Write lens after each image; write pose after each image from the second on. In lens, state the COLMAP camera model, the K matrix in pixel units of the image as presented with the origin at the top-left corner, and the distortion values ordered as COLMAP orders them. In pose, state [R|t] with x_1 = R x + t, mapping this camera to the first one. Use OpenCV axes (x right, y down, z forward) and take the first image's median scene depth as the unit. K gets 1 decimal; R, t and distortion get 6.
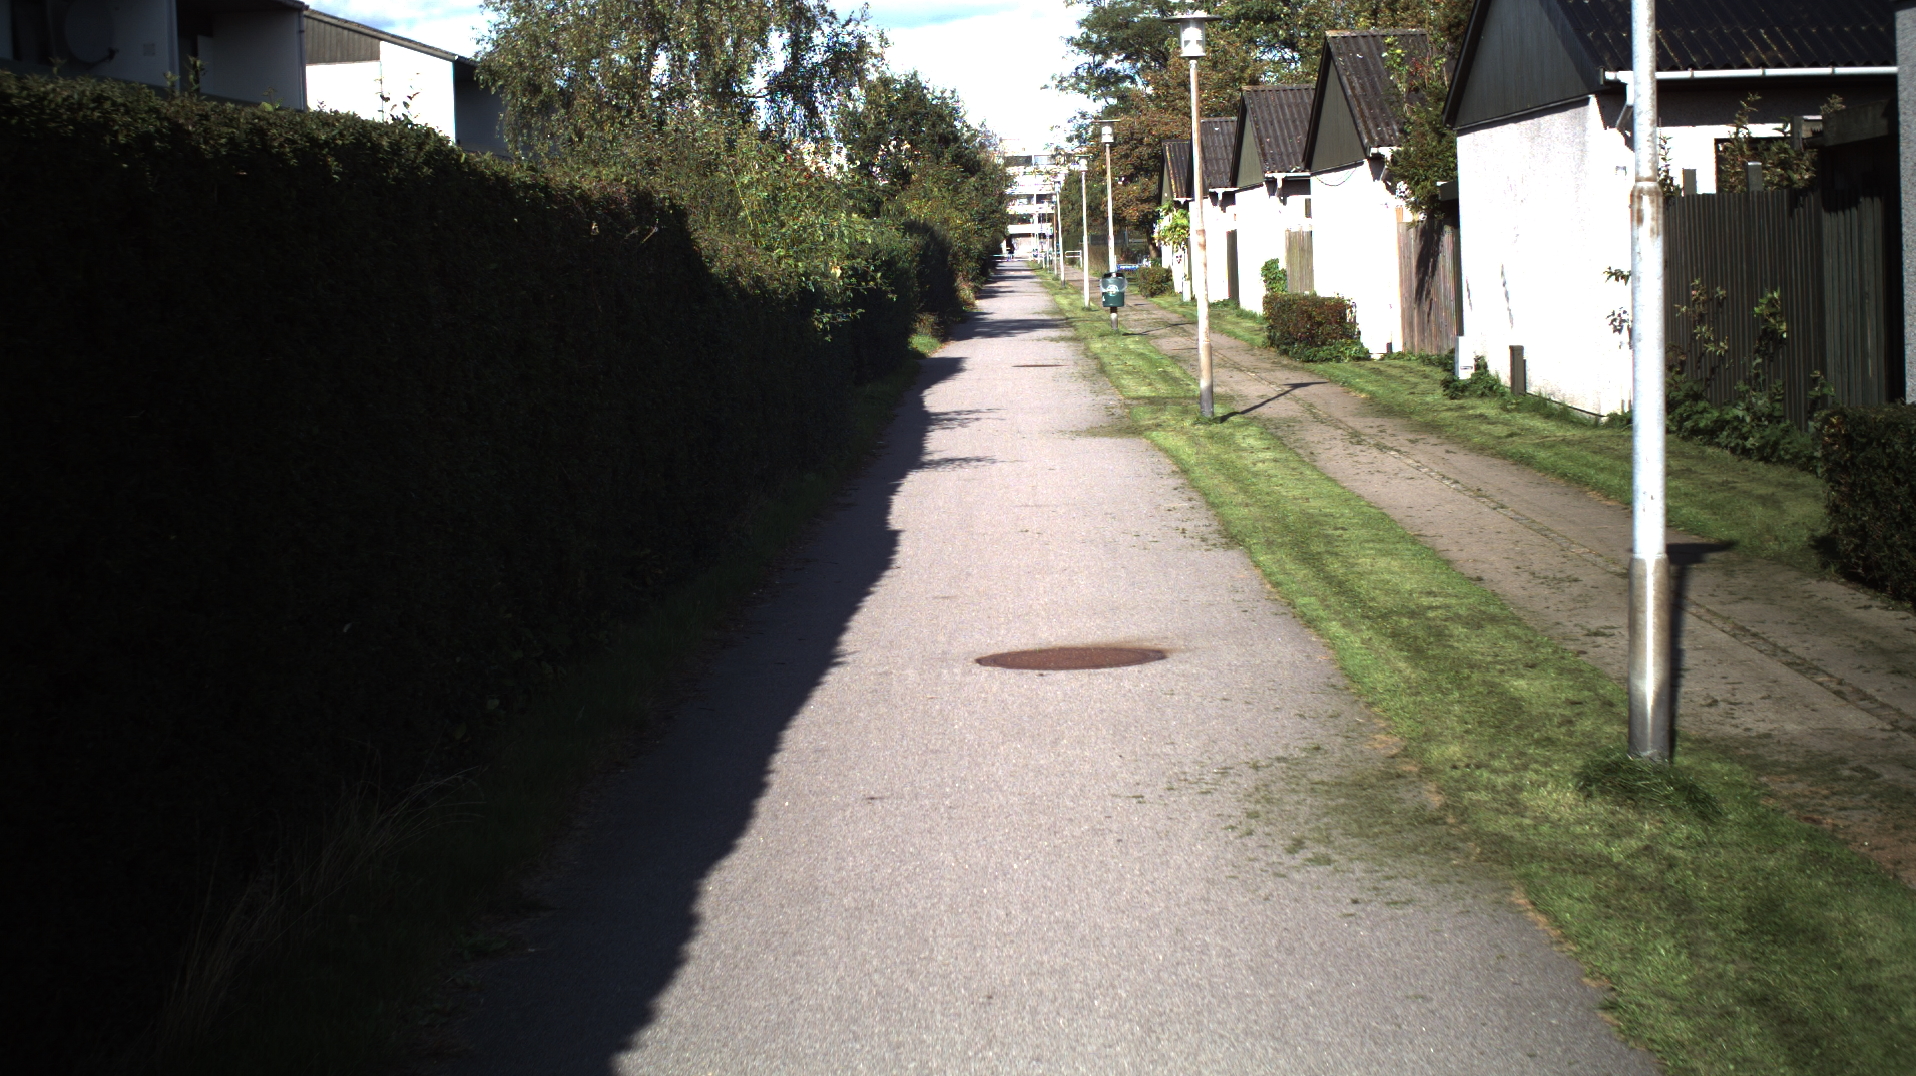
lens RADIAL K [[3362.6, 0, 958.0], [0, 3362.6, 538.0], [0, 0, 1]] dist [-0.300329, 0.251184]
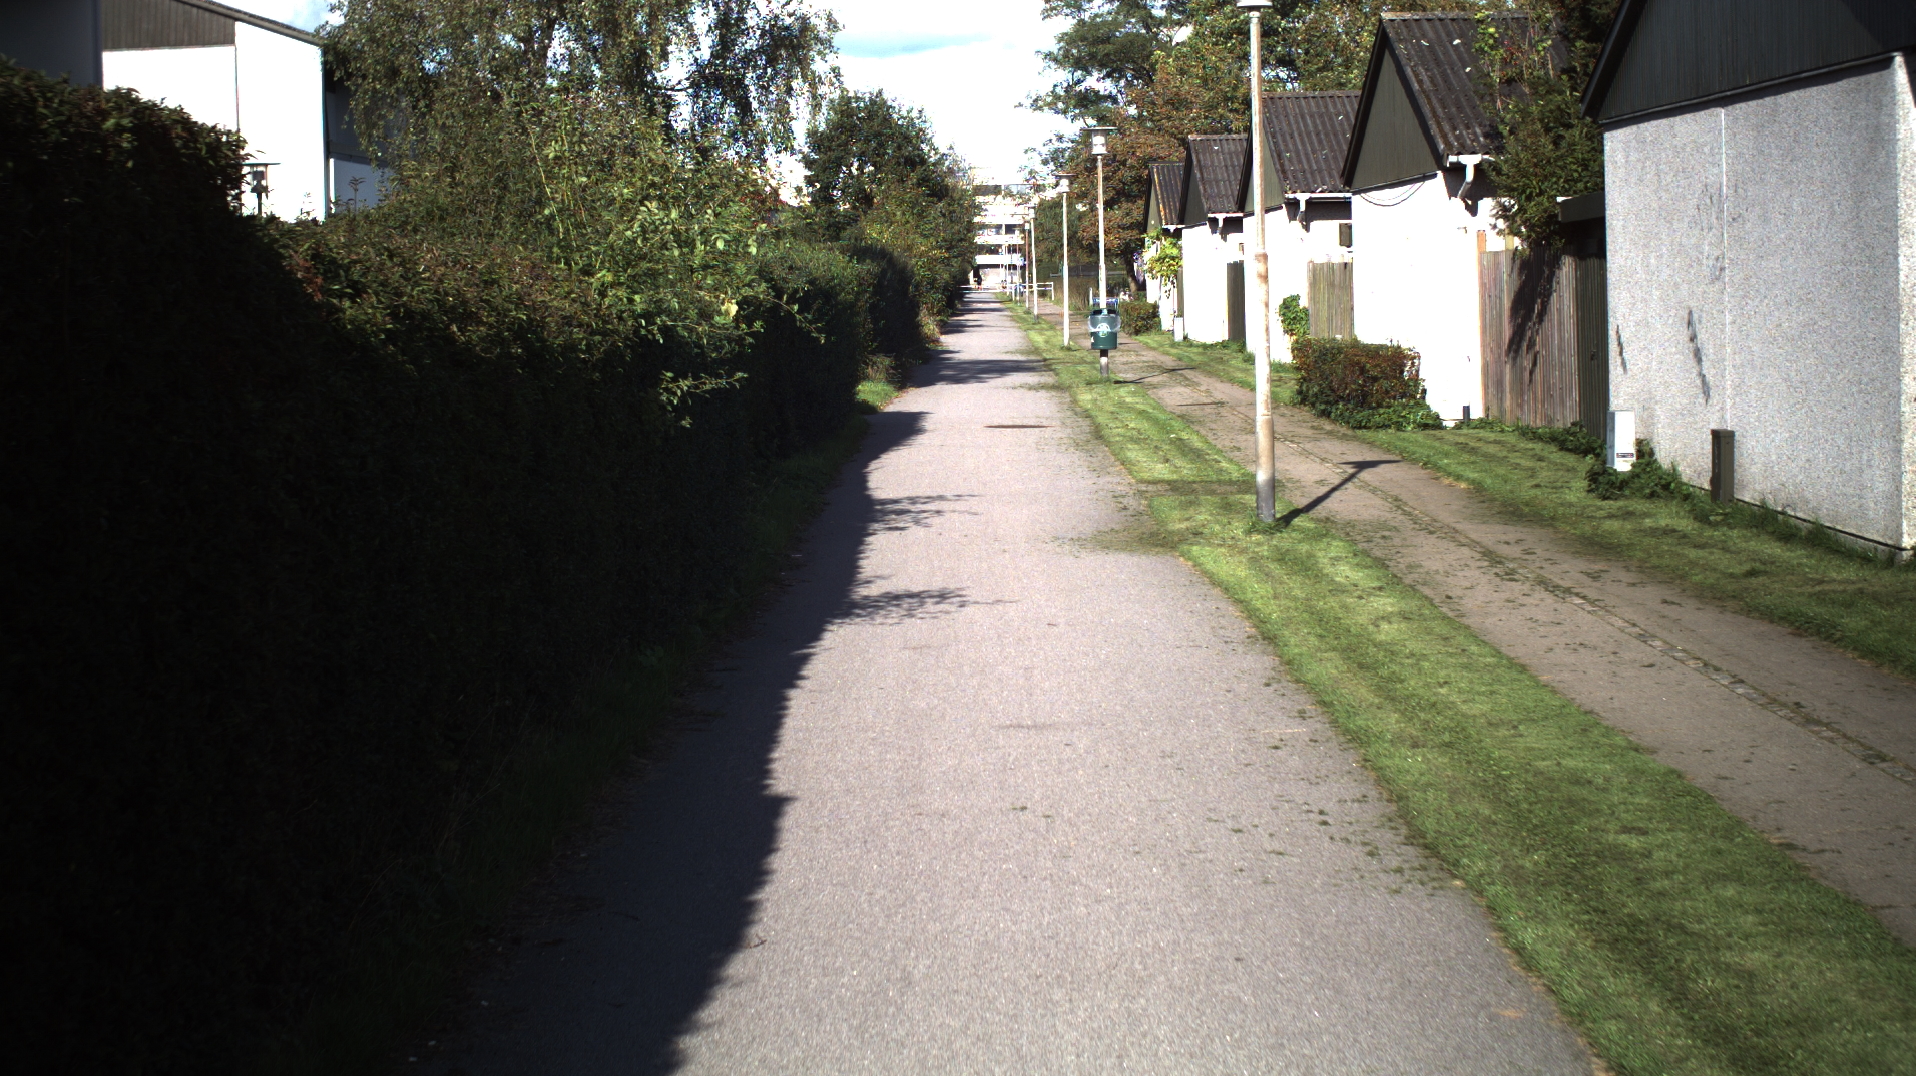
lens RADIAL K [[3362.6, 0, 958.0], [0, 3362.6, 538.0], [0, 0, 1]] dist [-0.300329, 0.251184]
pose [[0.999848, 0.013635, 0.010894, 0.001437], [-0.013535, 0.999866, -0.009173, -0.015163], [-0.011018, 0.009024, 0.999899, 0.179299]]
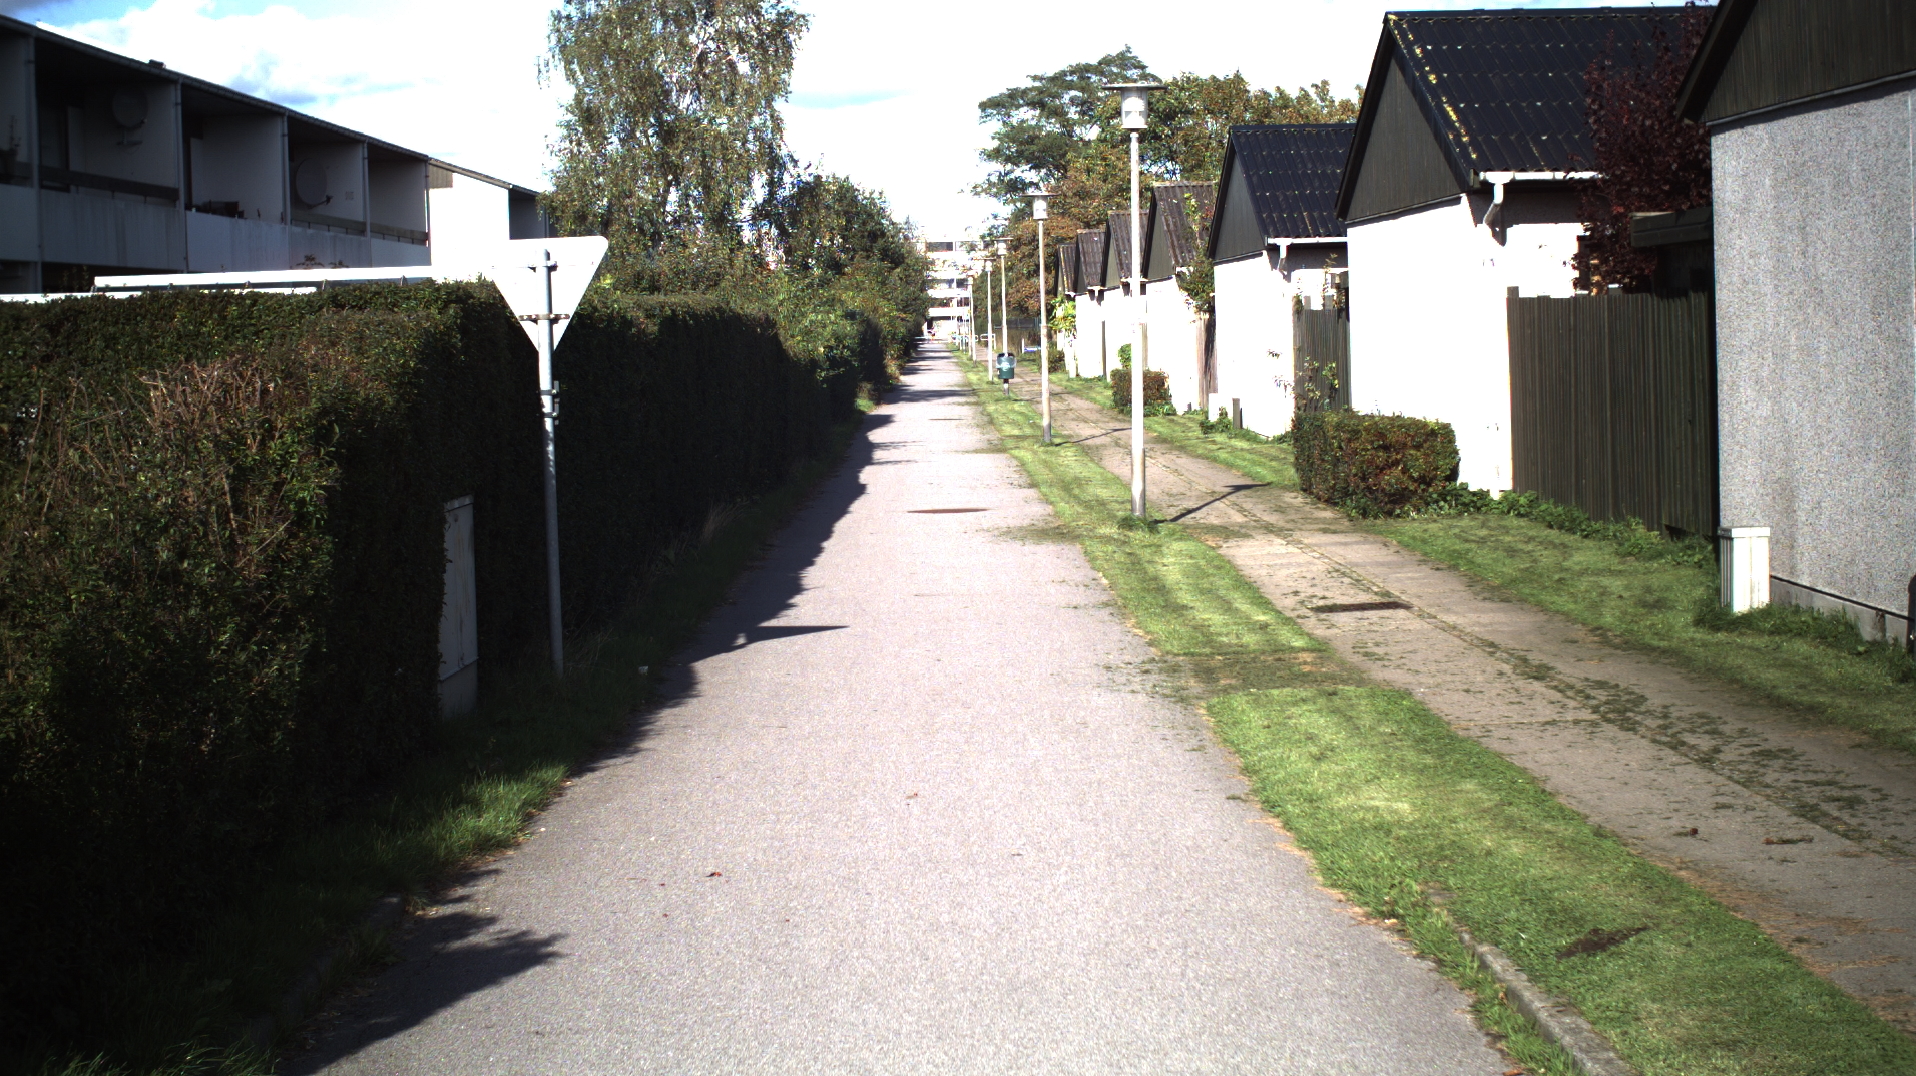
lens RADIAL K [[3362.6, 0, 958.0], [0, 3362.6, 538.0], [0, 0, 1]] dist [-0.300329, 0.251184]
pose [[0.999690, 0.007373, 0.023796, -0.003975], [-0.006800, 0.999688, -0.024053, 0.029026], [-0.023966, 0.023883, 0.999427, -0.363023]]
